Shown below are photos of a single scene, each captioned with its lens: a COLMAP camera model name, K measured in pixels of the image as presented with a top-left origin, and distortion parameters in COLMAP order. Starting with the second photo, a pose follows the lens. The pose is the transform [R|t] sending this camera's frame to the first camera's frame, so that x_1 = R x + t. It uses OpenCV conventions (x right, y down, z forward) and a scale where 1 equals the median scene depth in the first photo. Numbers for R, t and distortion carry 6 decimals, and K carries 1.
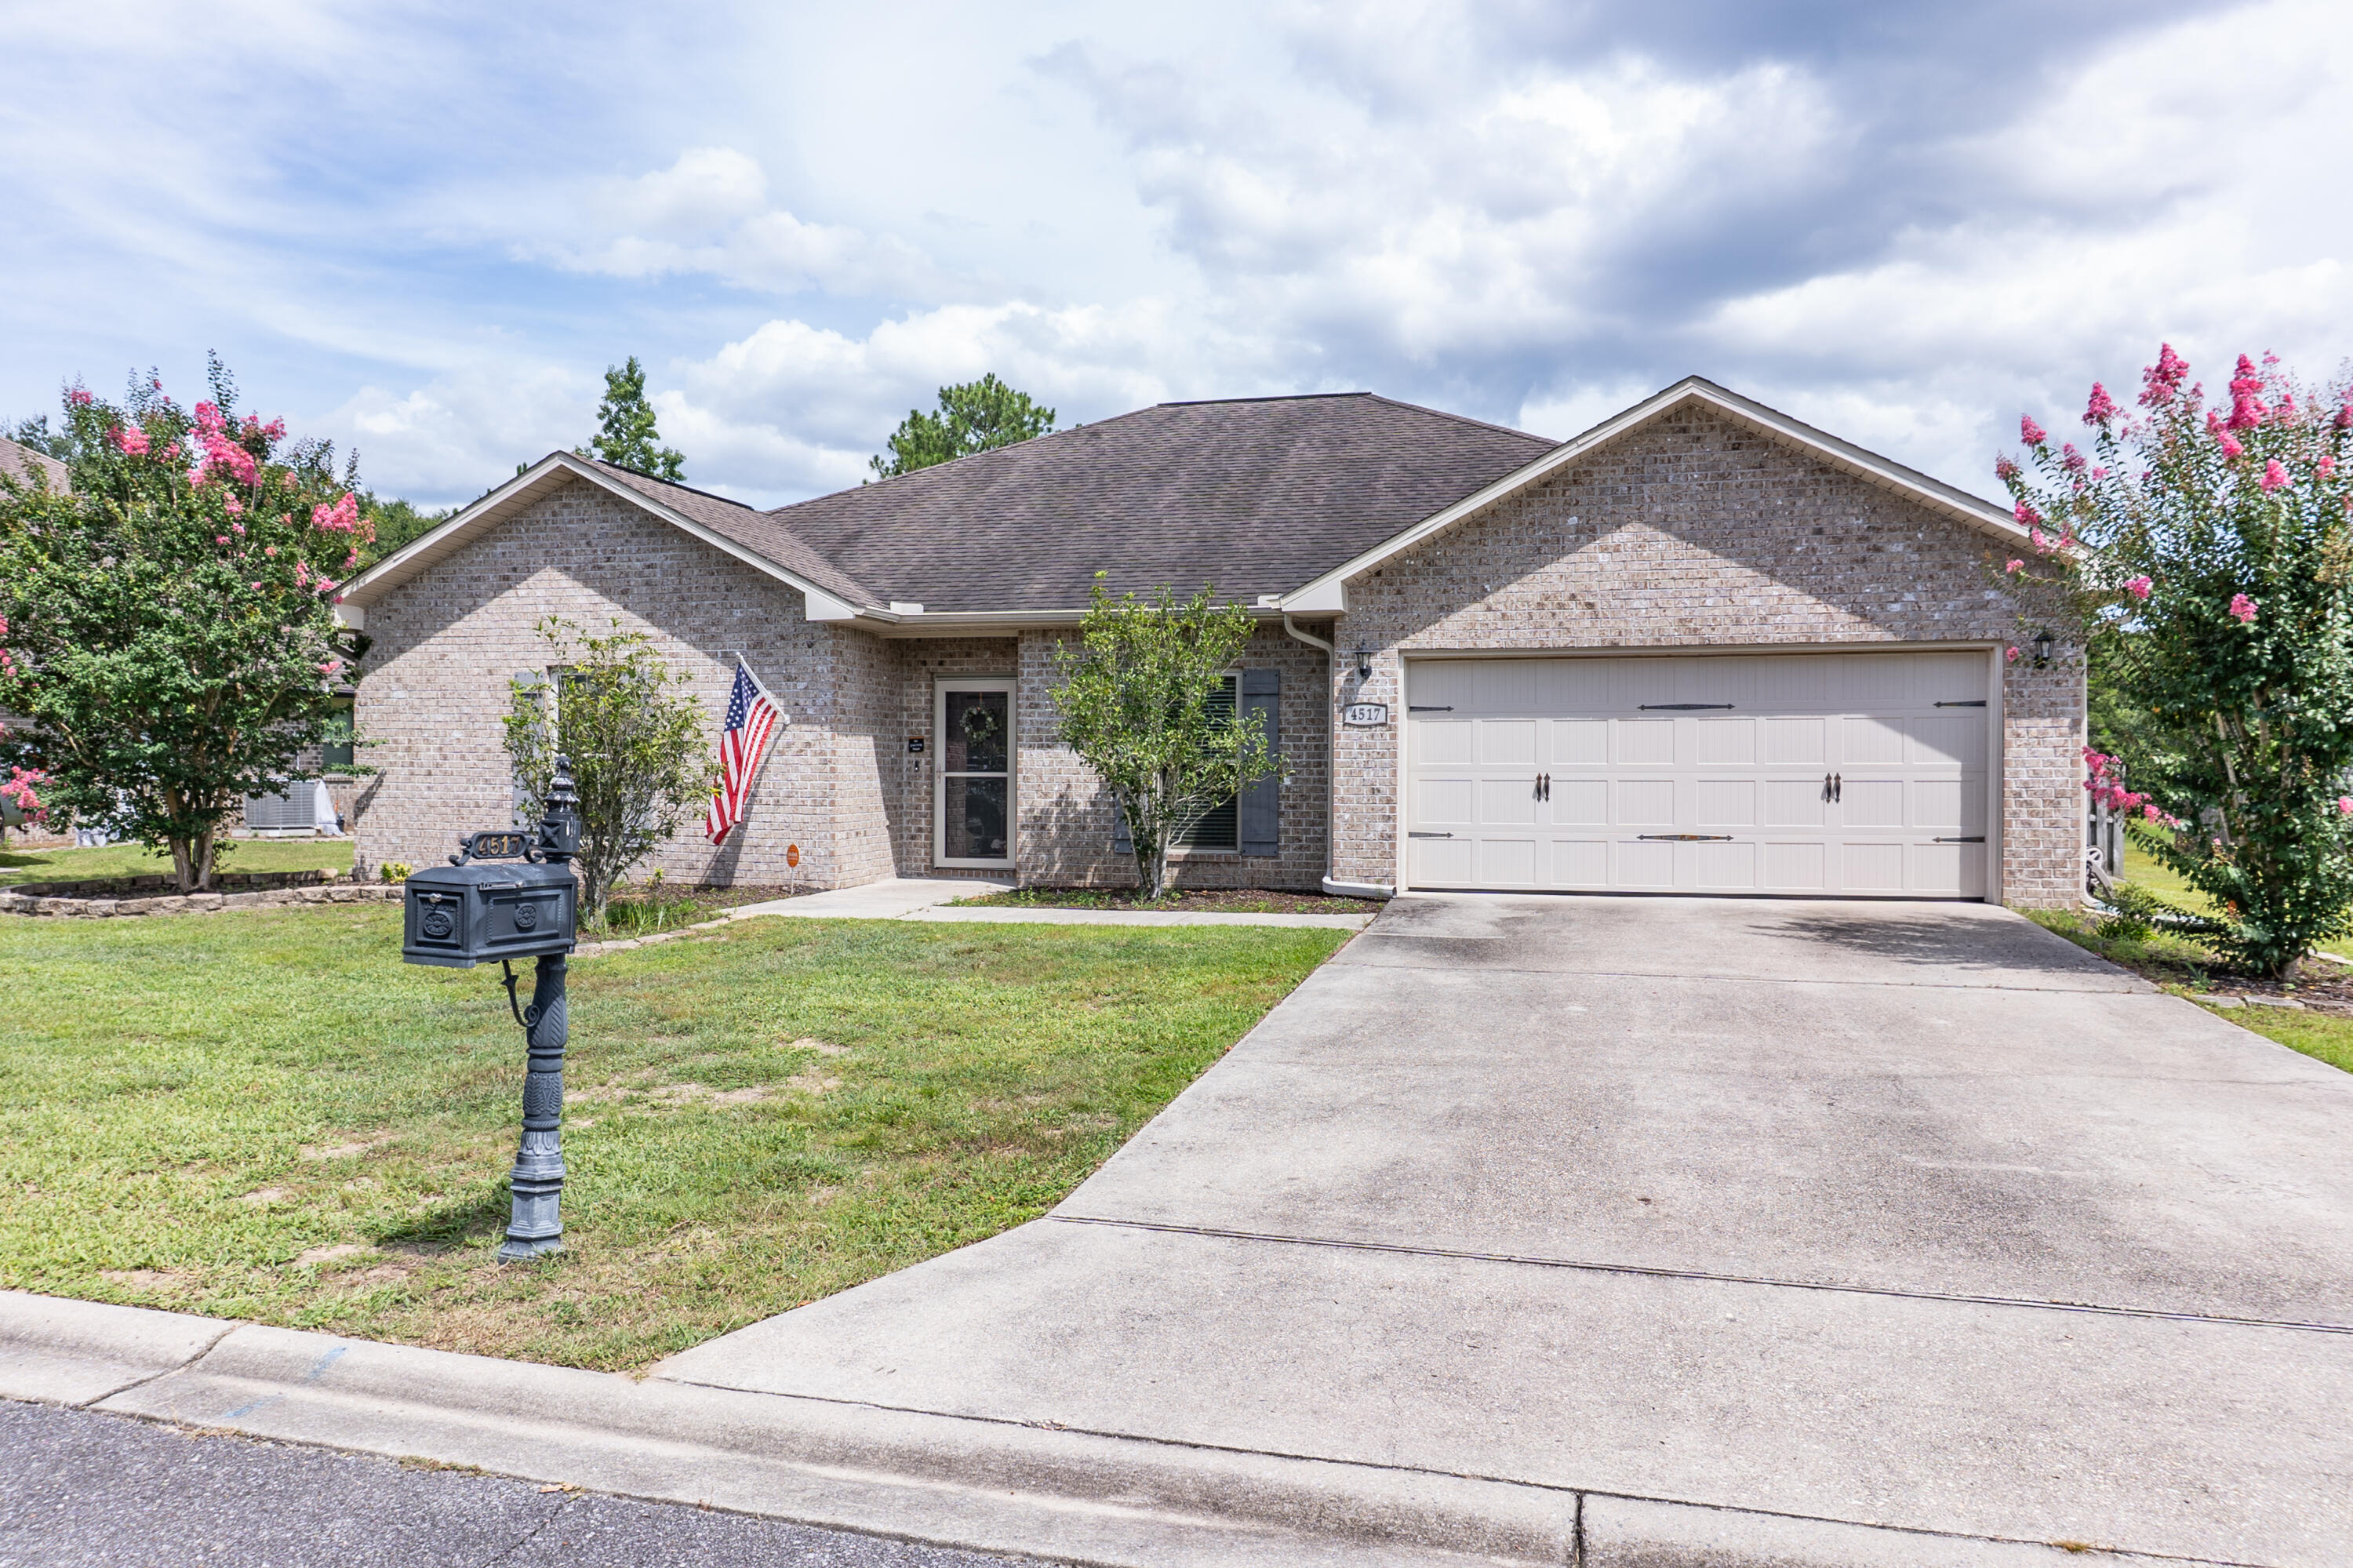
lens RADIAL K [[1661.4, 0, 1177.0], [0, 1661.4, 788.8], [0, 0, 1]] dist [-0.003135, -0.003094]
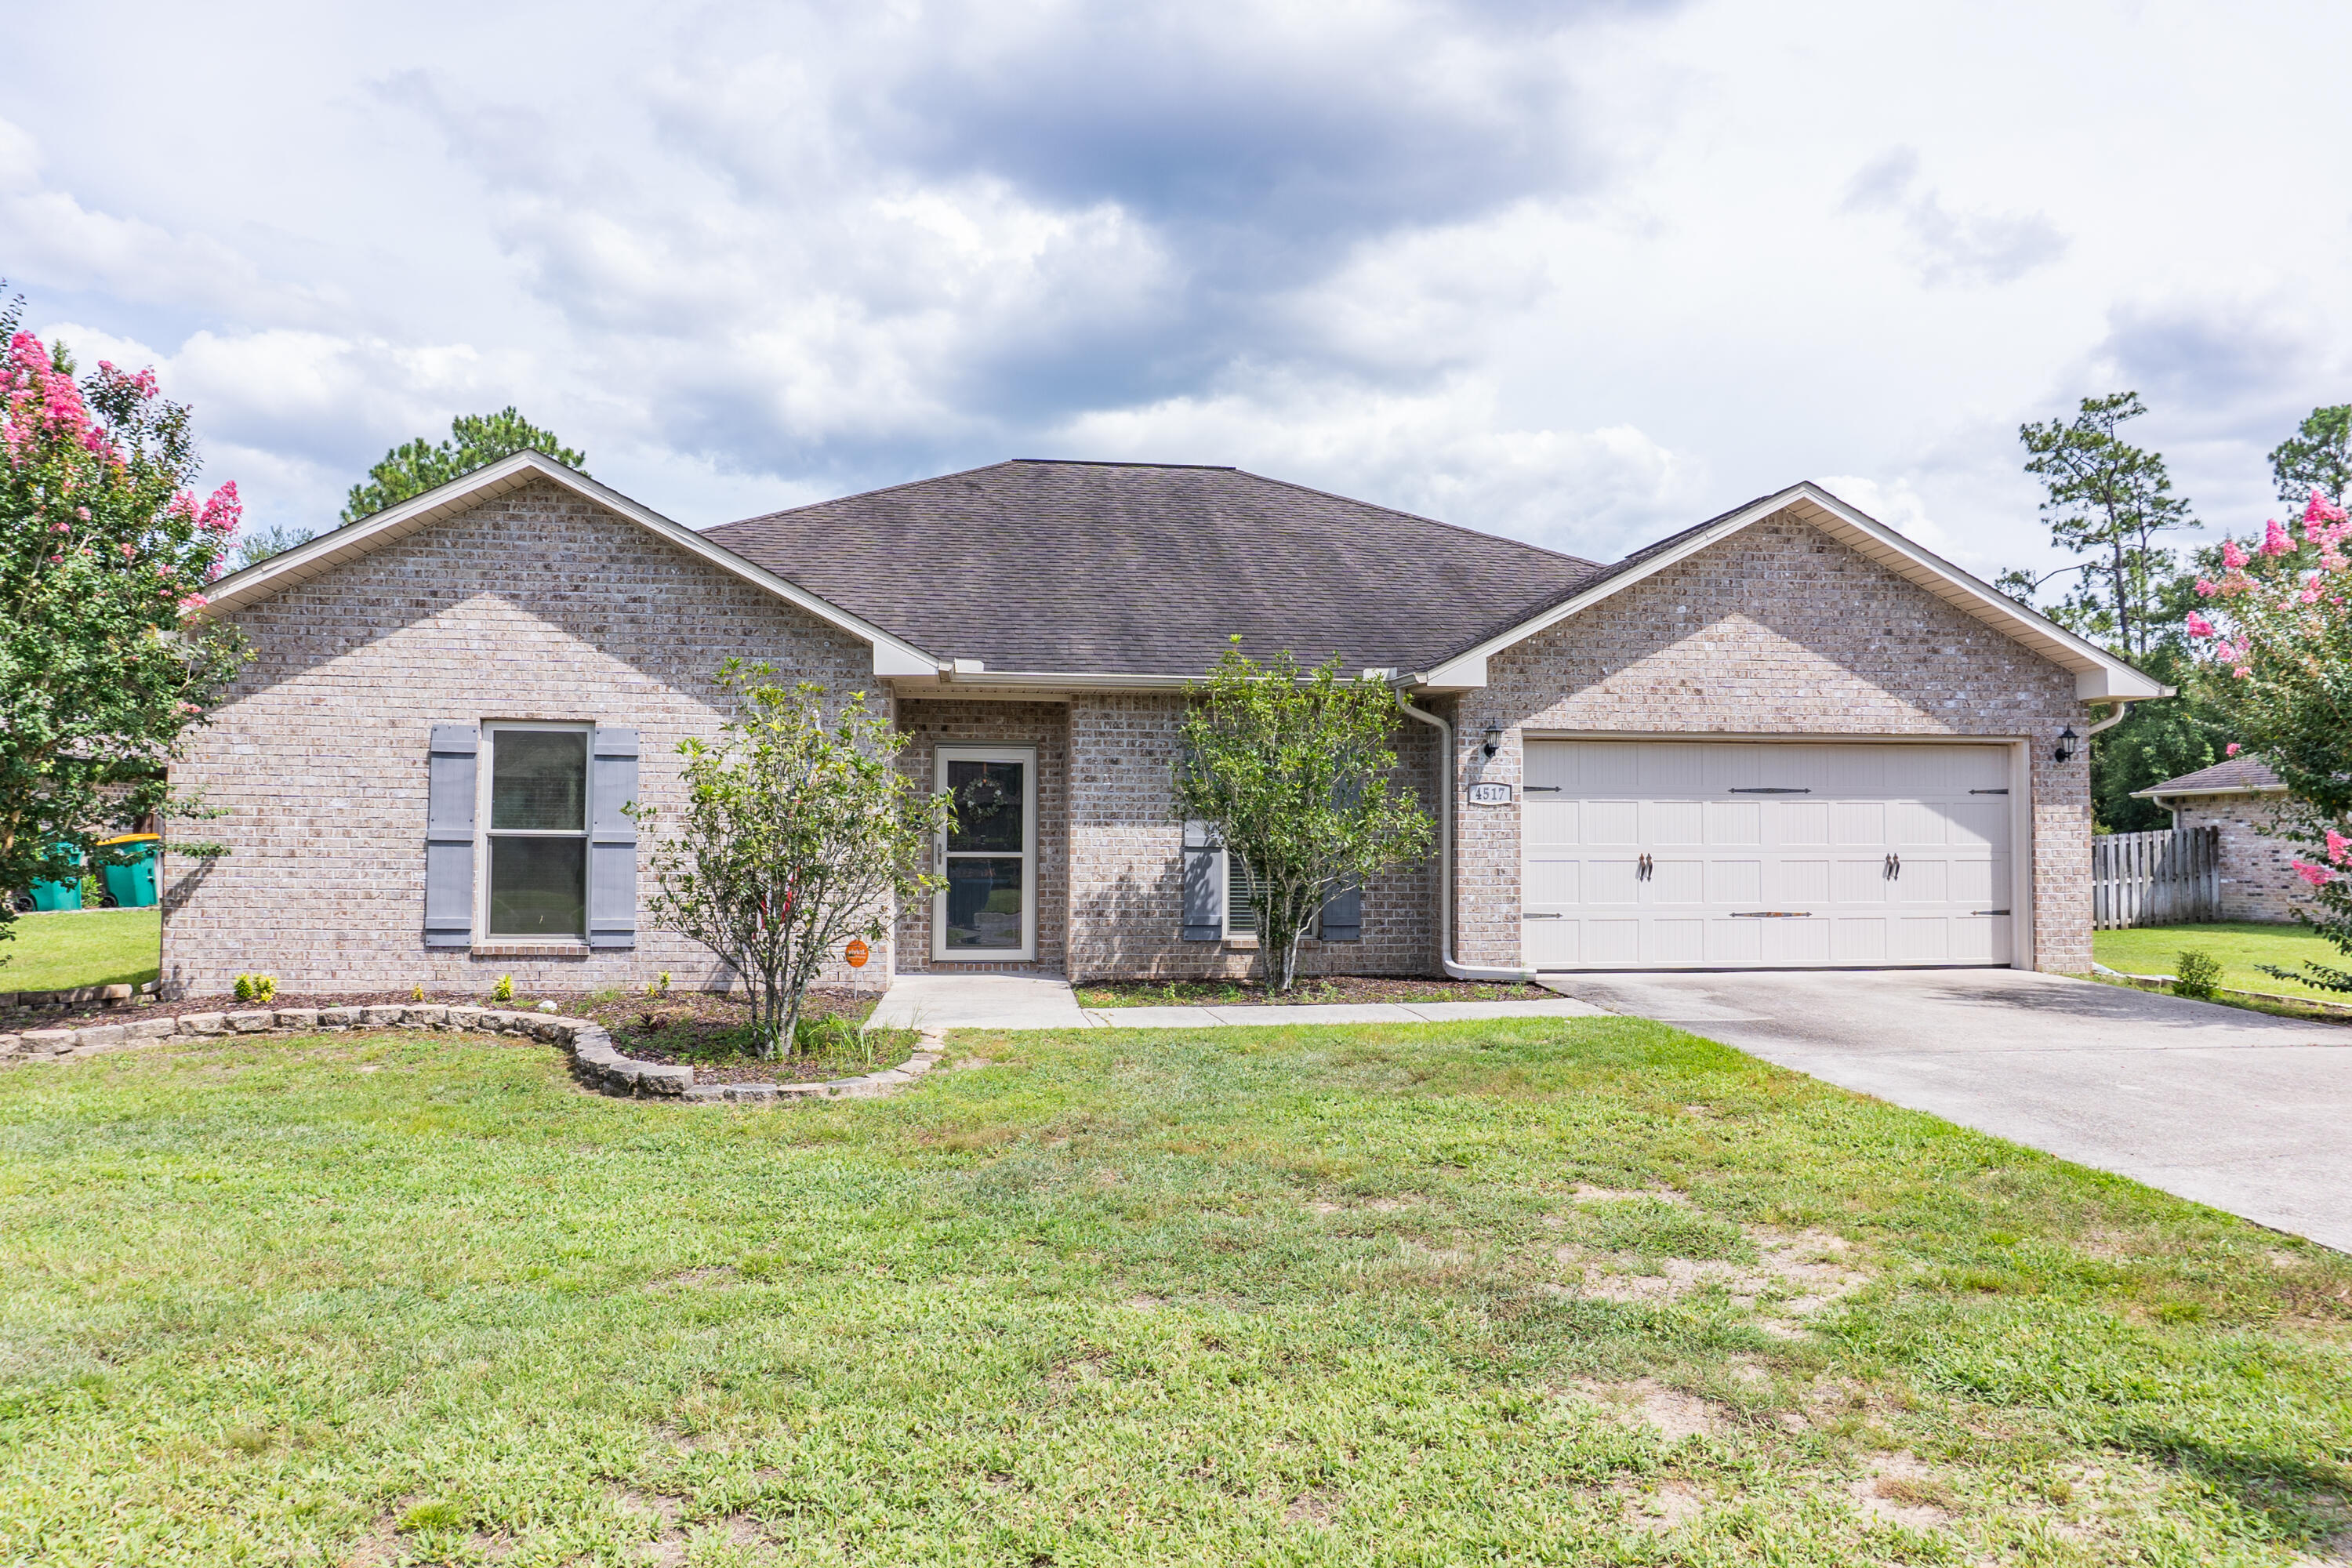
lens RADIAL K [[1612.9, 0, 1174.4], [0, 1612.9, 790.1], [0, 0, 1]] dist [-0.003086, -0.003518]
pose [[0.921142, 0.013851, 0.388981, -0.399453], [0.003641, 0.999016, -0.044196, -0.005183], [-0.389211, 0.042127, 0.920185, 0.183921]]
